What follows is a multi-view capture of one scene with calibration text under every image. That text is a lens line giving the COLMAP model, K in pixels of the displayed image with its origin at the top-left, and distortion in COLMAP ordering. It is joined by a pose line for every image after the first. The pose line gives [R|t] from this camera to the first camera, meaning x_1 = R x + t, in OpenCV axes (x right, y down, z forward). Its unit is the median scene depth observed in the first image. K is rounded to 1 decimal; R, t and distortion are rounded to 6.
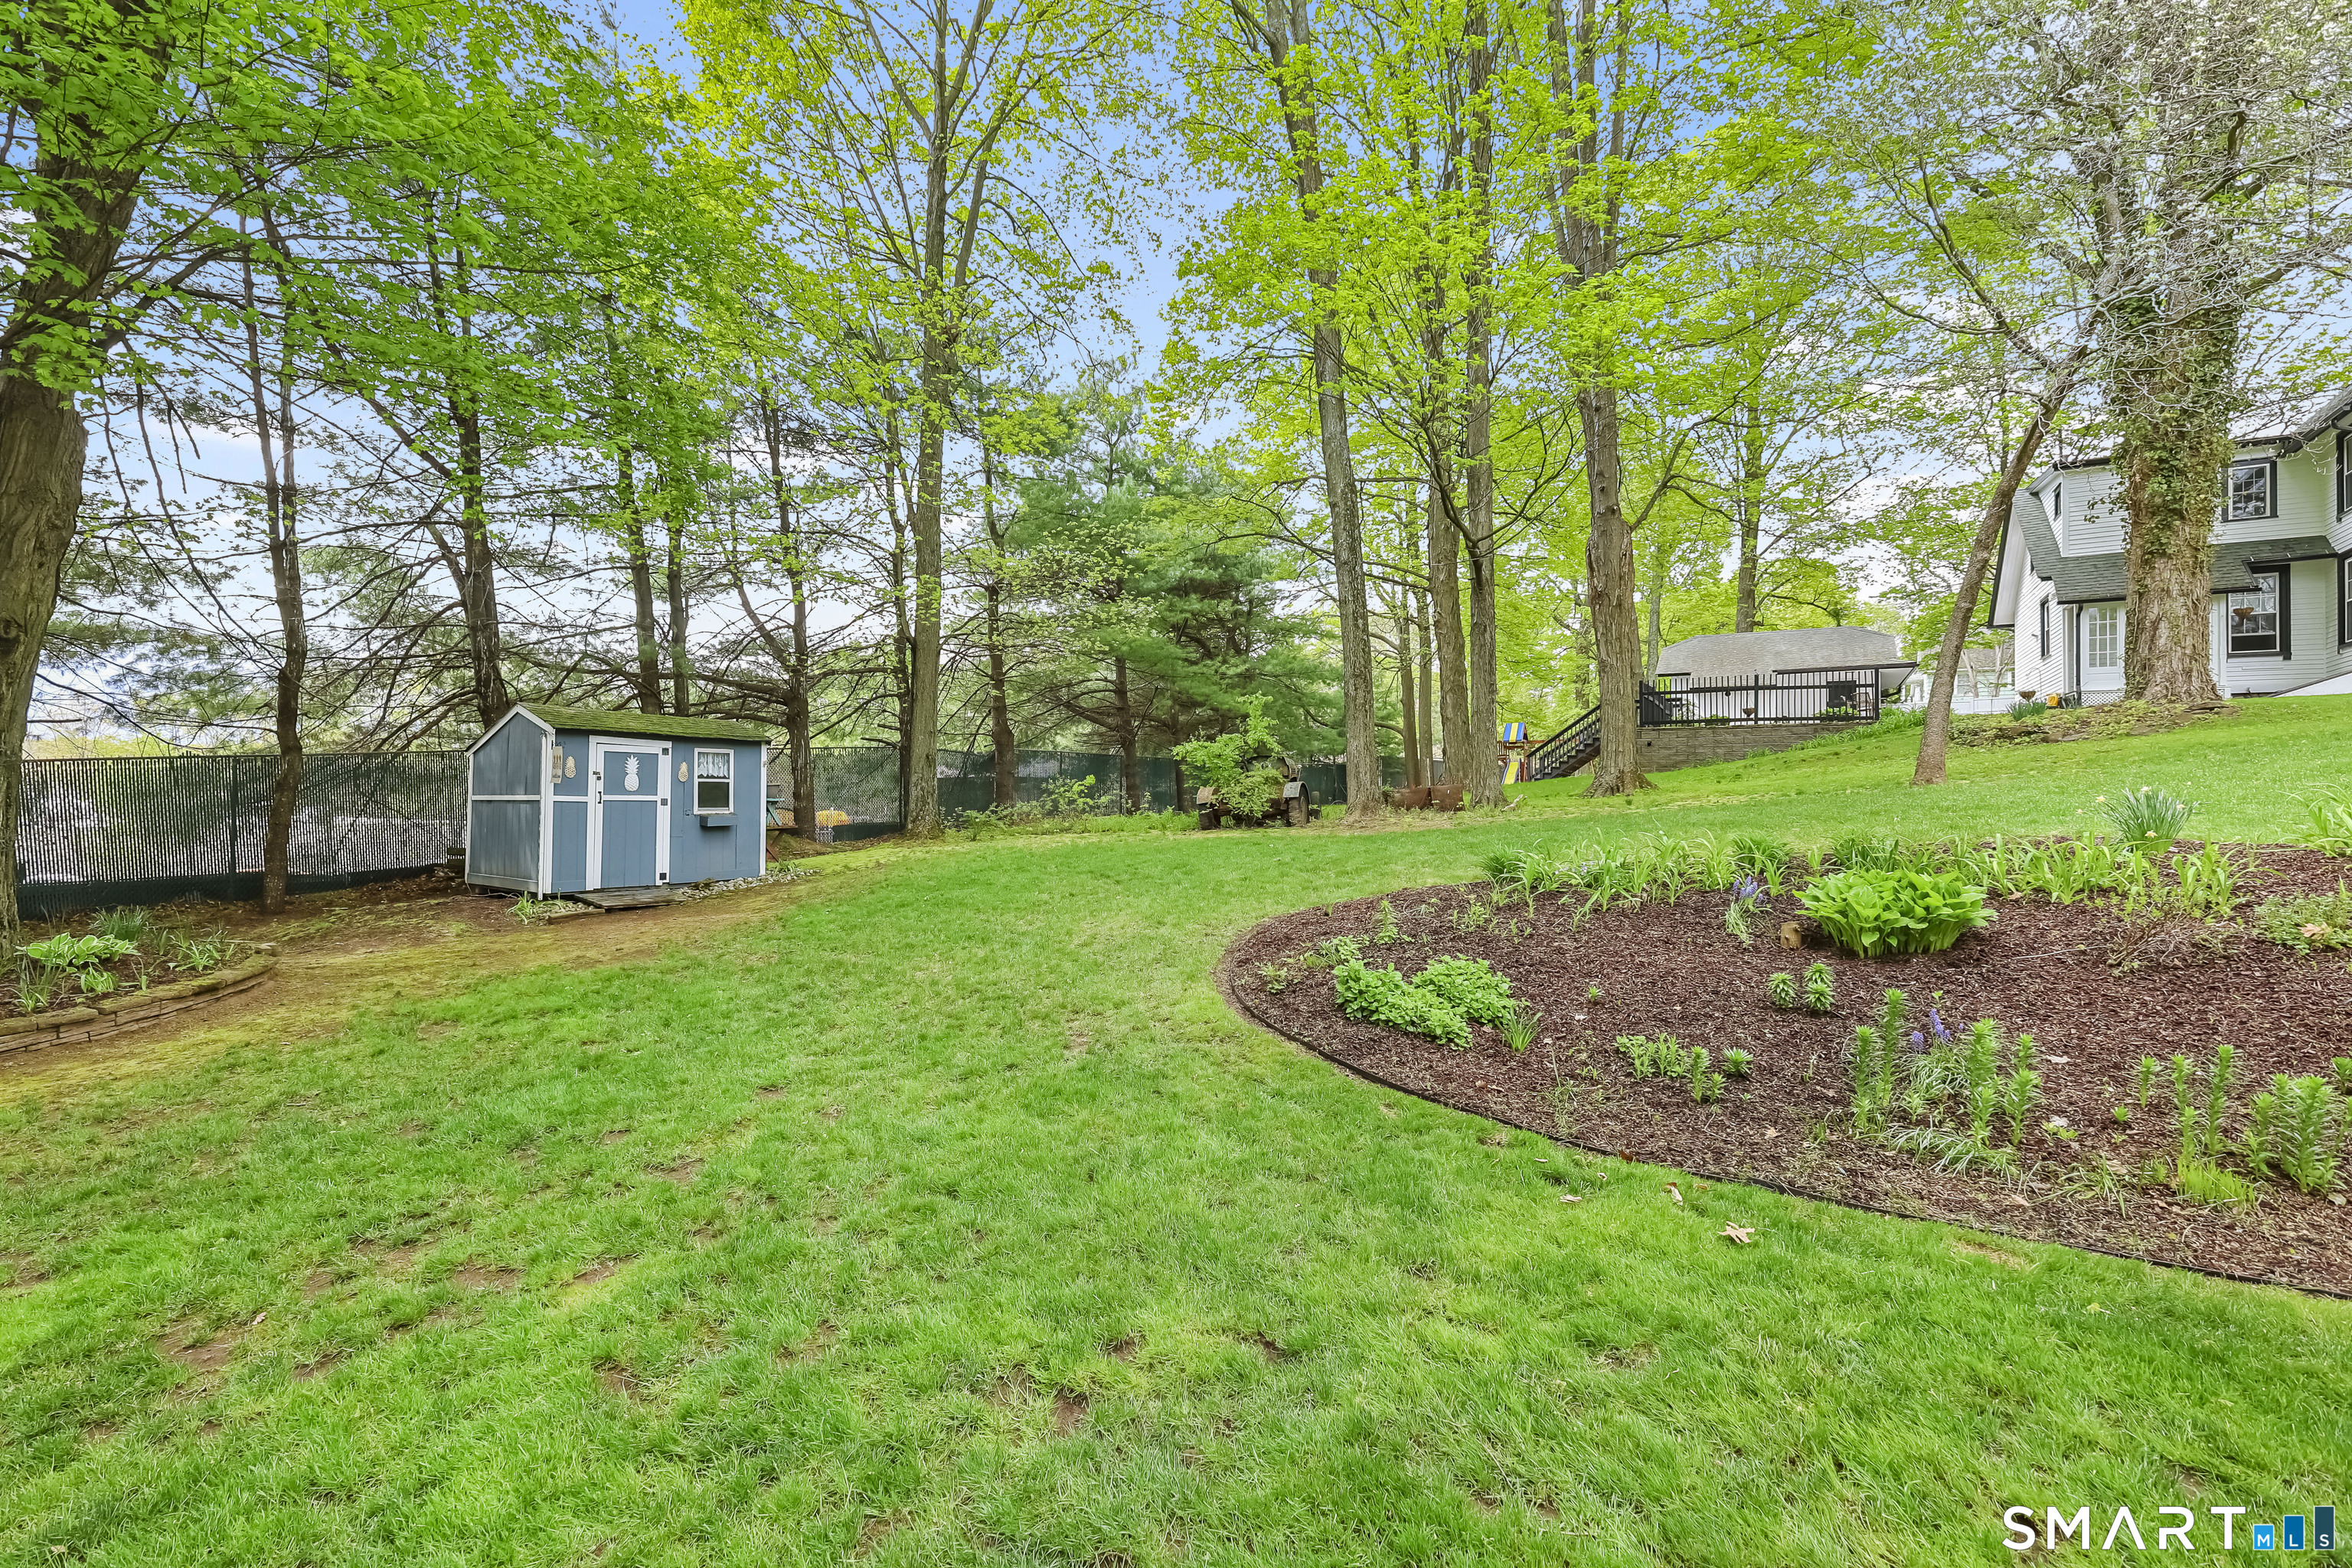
lens RADIAL K [[1023.9, 0, 1188.9], [0, 1023.9, 784.9], [0, 0, 1]] dist [0.003976, -0.000252]
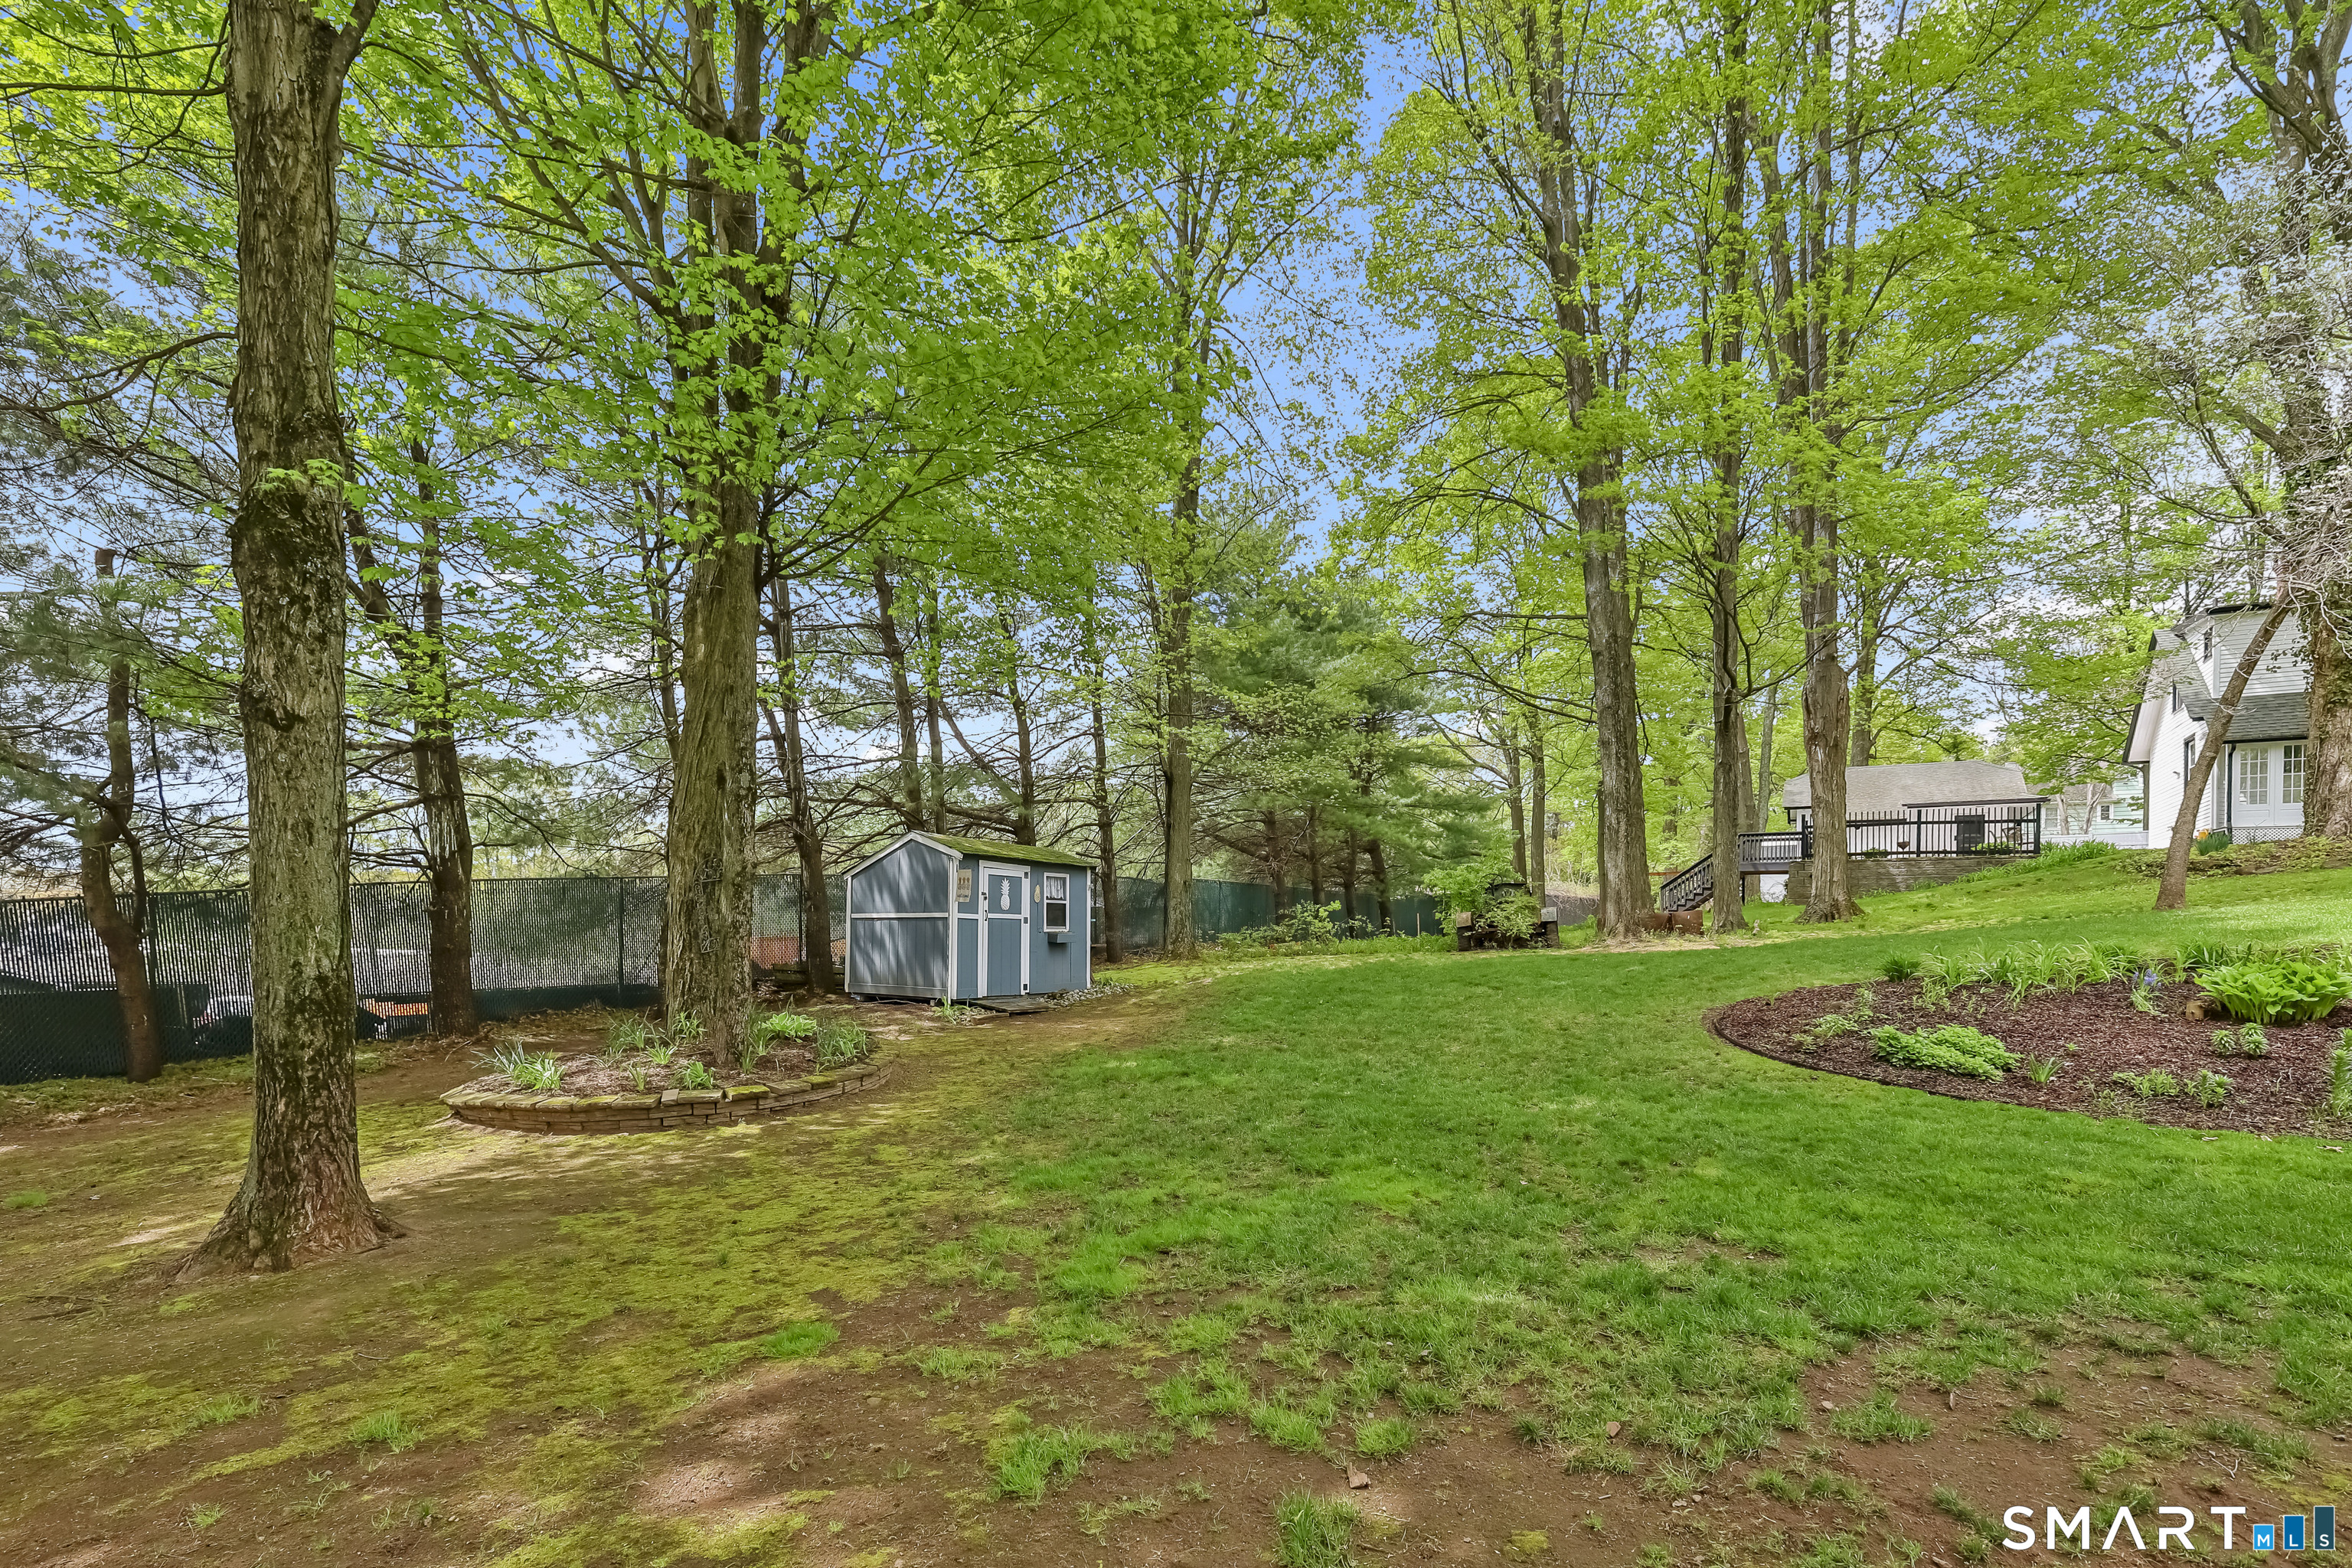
lens RADIAL K [[1110.2, 0, 1193.3], [0, 1110.2, 938.9], [0, 0, 1]] dist [0.012677, -0.000203]
pose [[0.999755, 0.004776, 0.021632, -0.325121], [-0.005116, 0.999864, 0.015688, 0.015206], [-0.021554, -0.015795, 0.999643, -0.190588]]
